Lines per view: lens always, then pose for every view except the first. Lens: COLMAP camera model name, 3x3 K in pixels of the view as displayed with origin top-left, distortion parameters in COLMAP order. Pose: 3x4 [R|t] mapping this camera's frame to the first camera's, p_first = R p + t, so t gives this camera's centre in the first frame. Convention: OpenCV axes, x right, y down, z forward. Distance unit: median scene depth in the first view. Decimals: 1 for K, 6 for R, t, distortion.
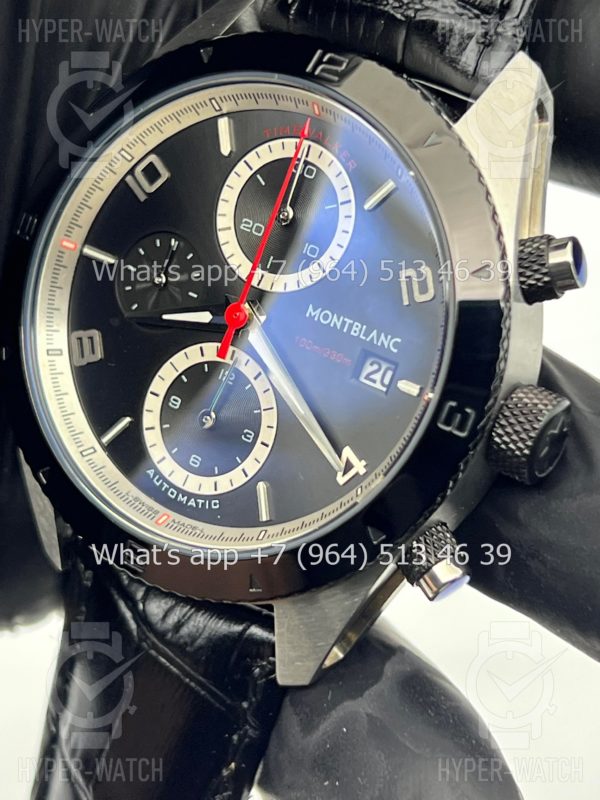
lens RADIAL K [[1842.8, 0, 312.7], [0, 1842.8, 400.7], [0, 0, 1]] dist [0.114492, 0.005087]
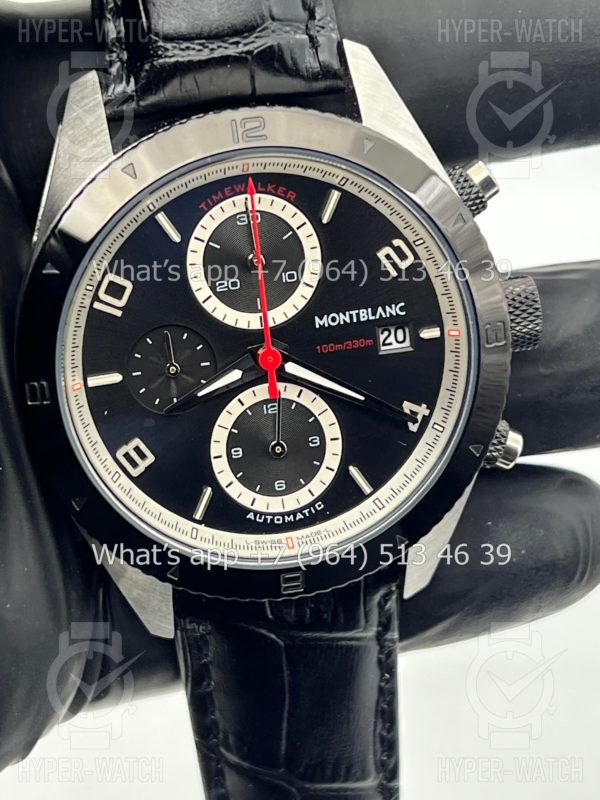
lens RADIAL K [[1842.8, 0, 312.7], [0, 1842.8, 400.7], [0, 0, 1]] dist [0.114492, 0.005087]
pose [[0.690383, -0.546615, 0.473902, -0.568597], [0.446089, 0.837357, 0.315972, -0.367475], [-0.569541, -0.006740, 0.821936, 0.045589]]
